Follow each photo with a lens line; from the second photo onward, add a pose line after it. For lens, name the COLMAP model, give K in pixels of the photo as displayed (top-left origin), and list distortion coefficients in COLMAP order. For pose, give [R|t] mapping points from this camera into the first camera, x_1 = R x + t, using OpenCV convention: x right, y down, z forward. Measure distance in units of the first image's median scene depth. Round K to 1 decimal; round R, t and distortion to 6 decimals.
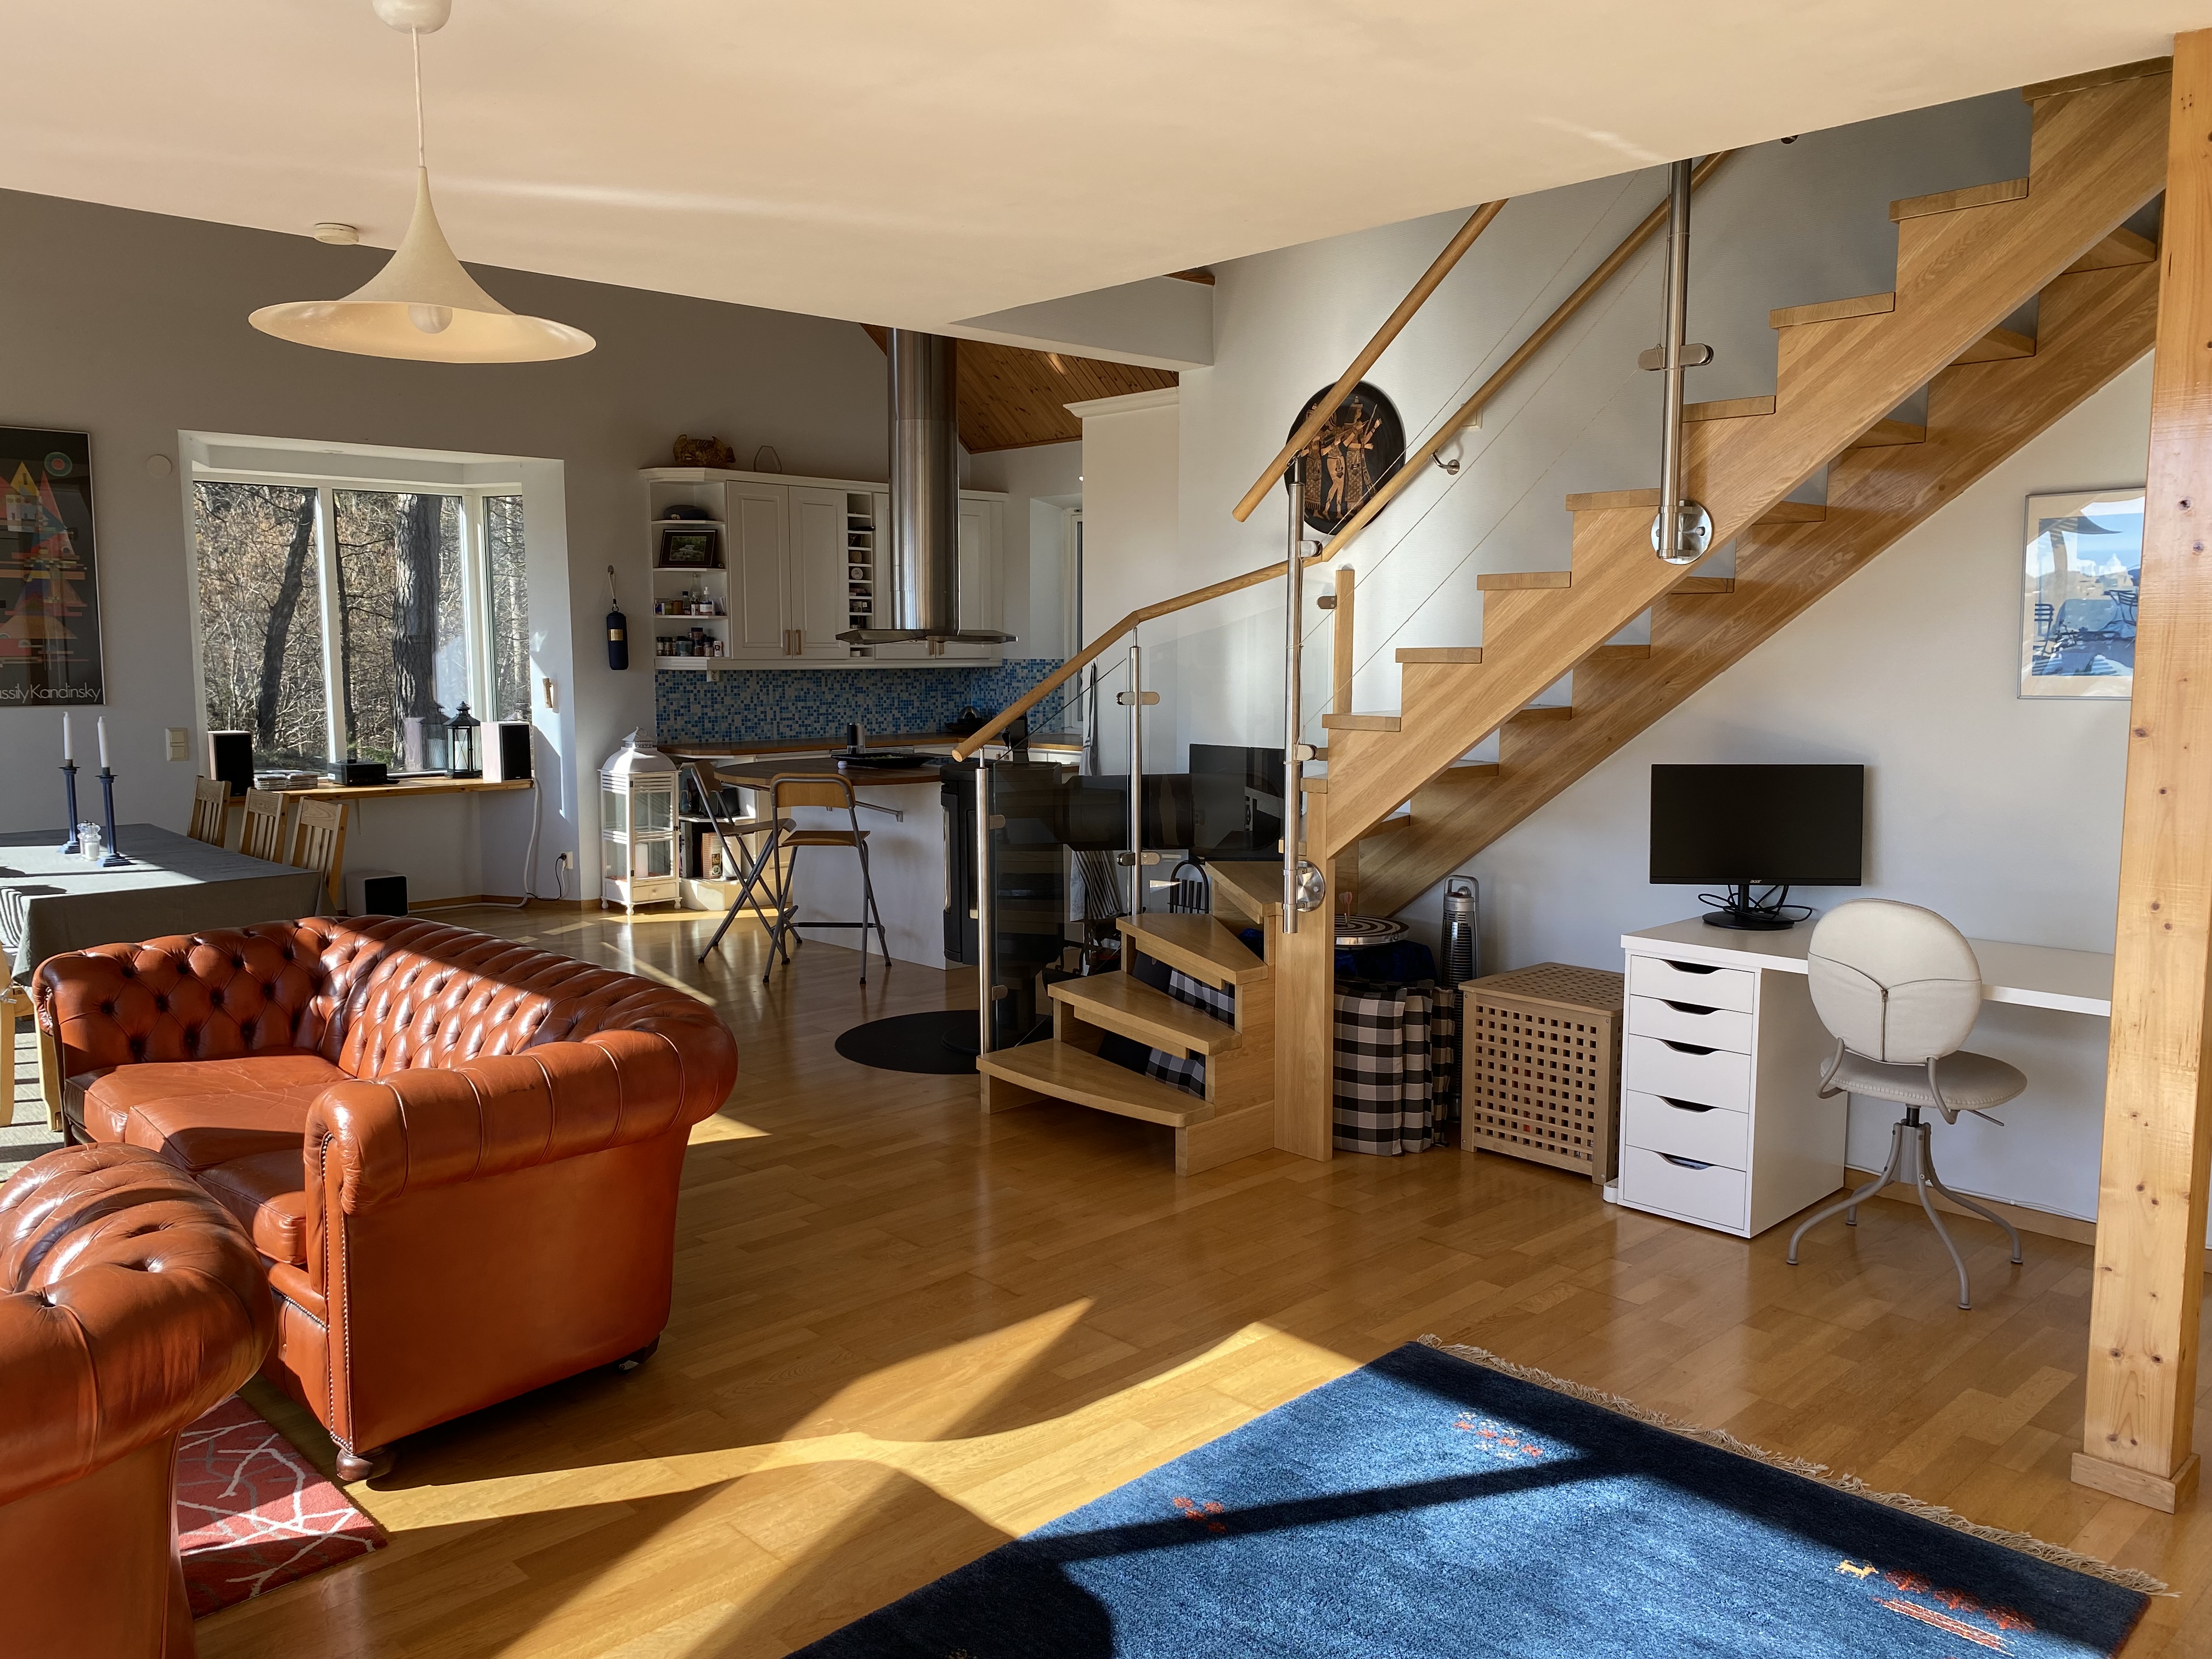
lens RADIAL K [[1669.7, 0, 1103.4], [0, 1669.7, 829.0], [0, 0, 1]] dist [0.067351, -0.079965]
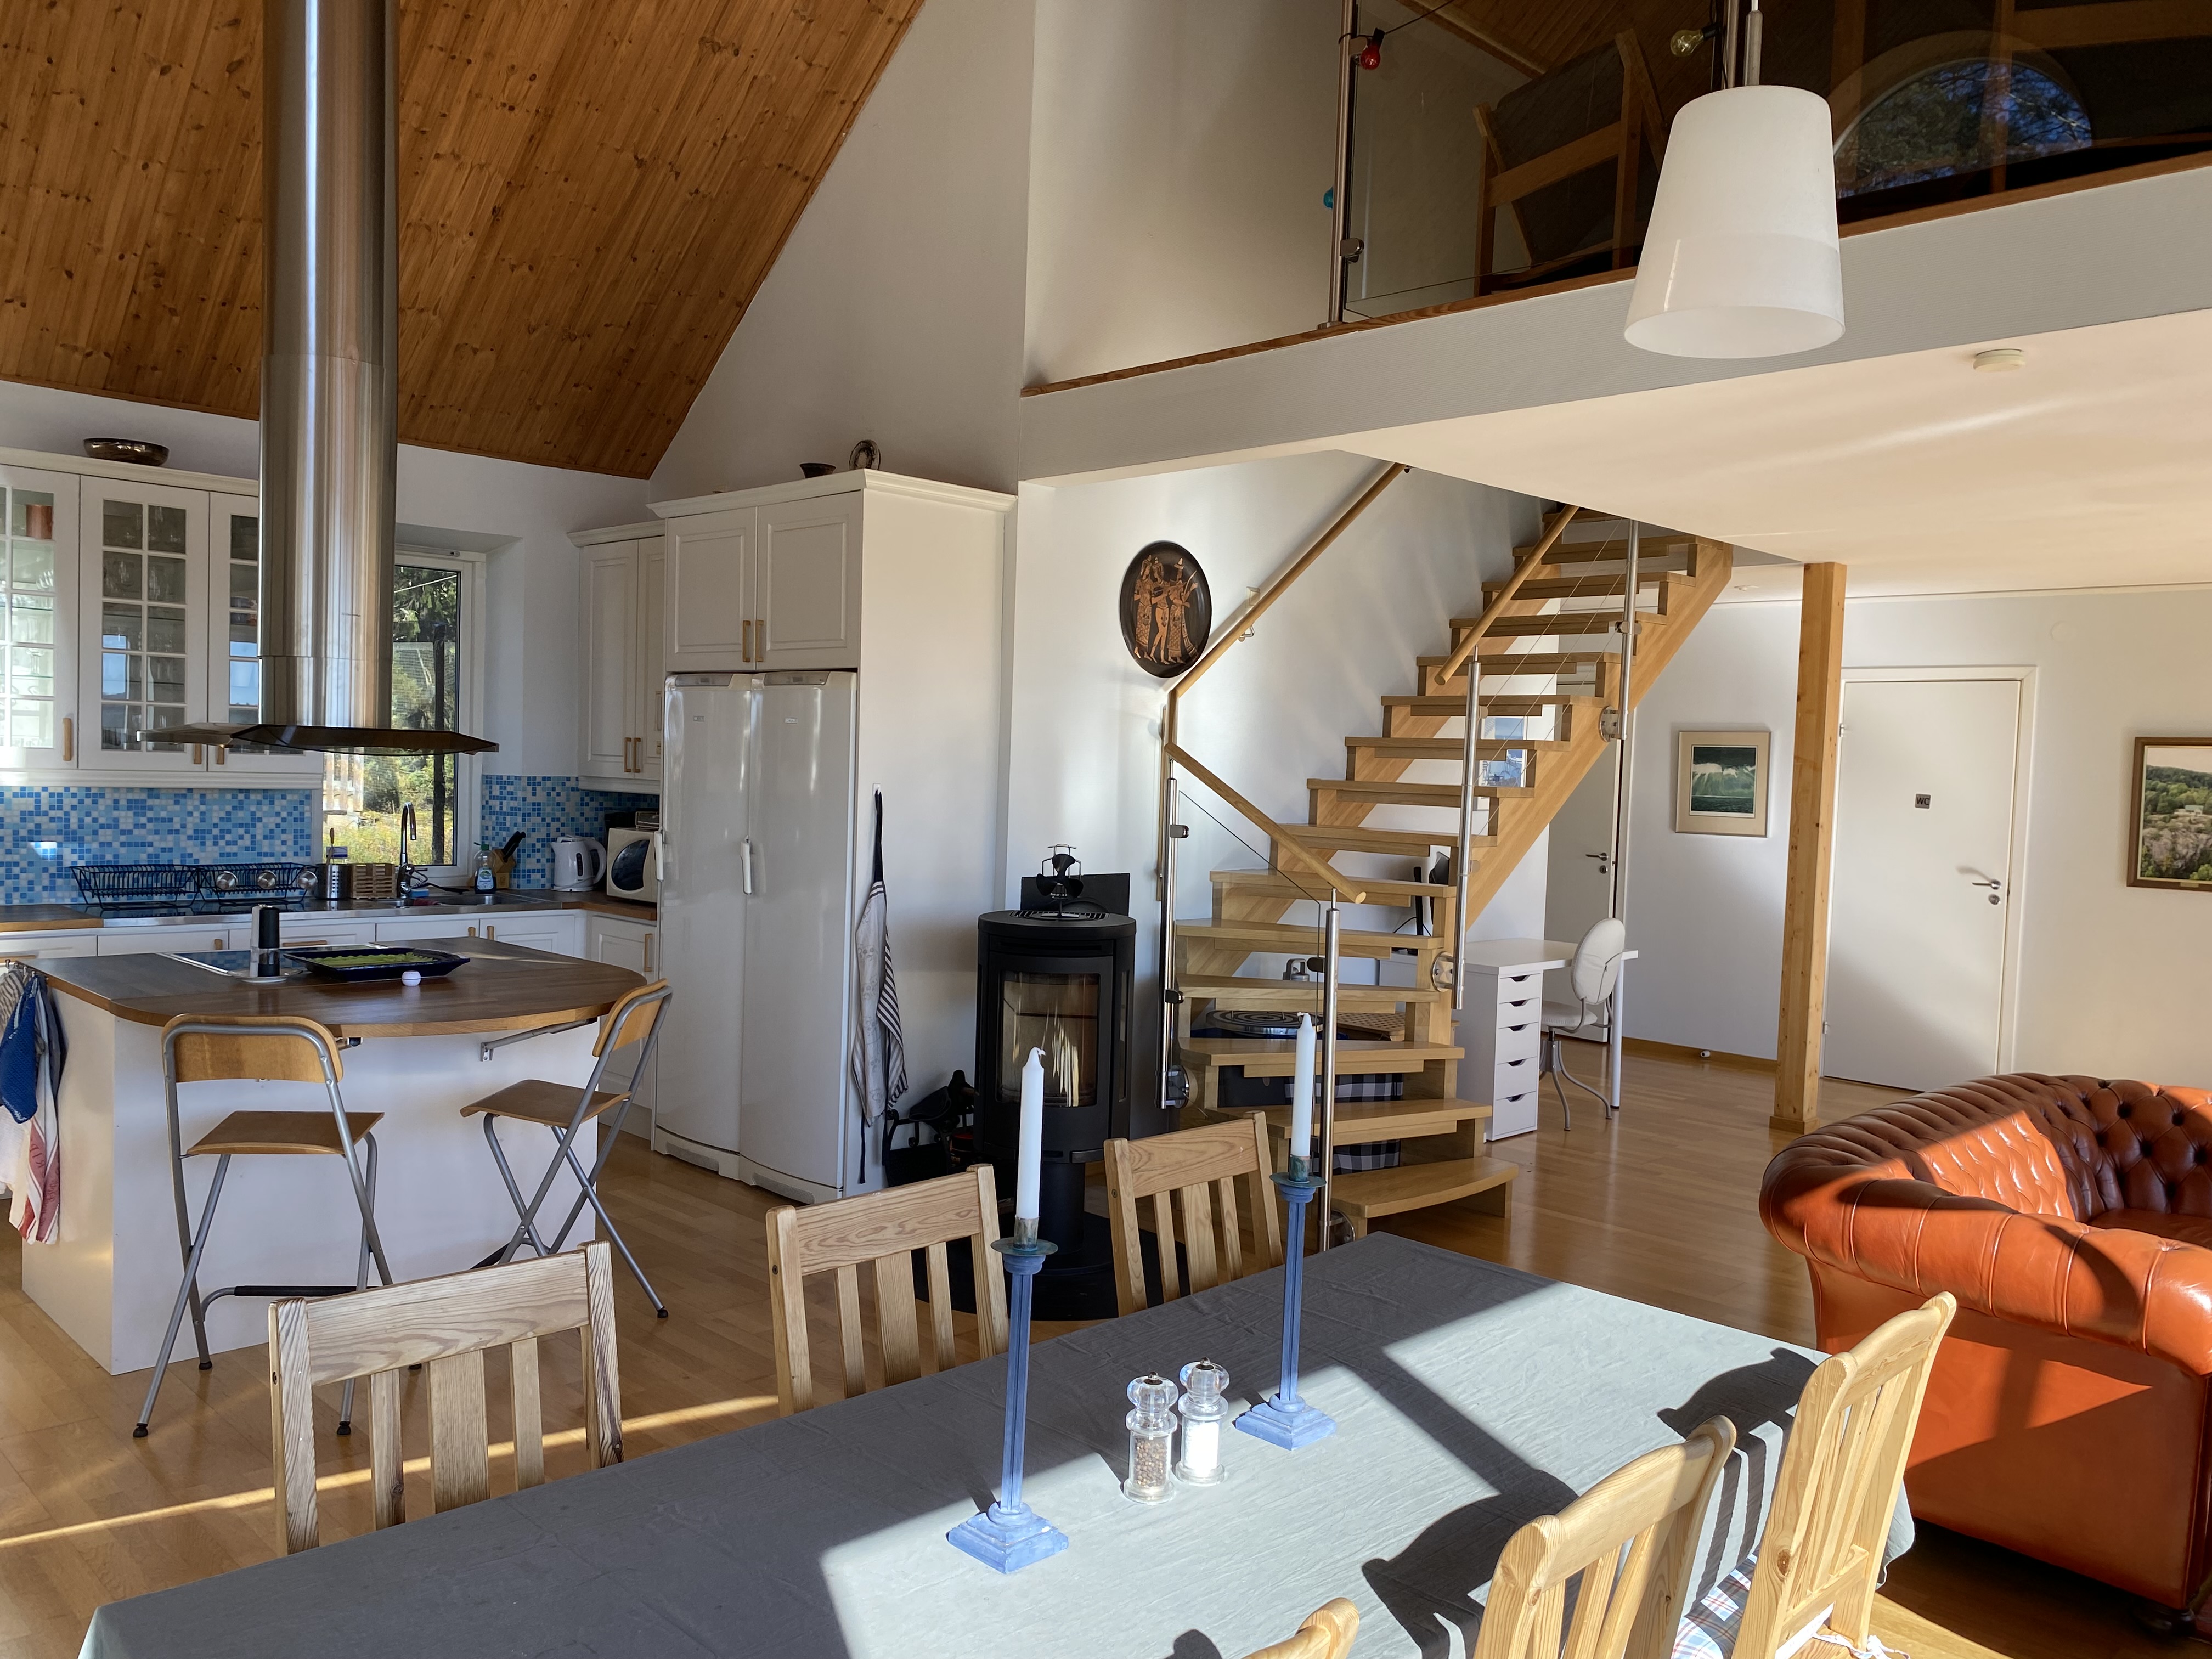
lens RADIAL K [[1669.7, 0, 1093.8], [0, 1669.7, 824.3], [0, 0, 1]] dist [0.067351, -0.079965]
pose [[-0.015186, -0.033686, 0.999317, -1.189617], [0.083919, 0.995863, 0.034845, -0.148939], [-0.996357, 0.084391, -0.012297, 1.314658]]
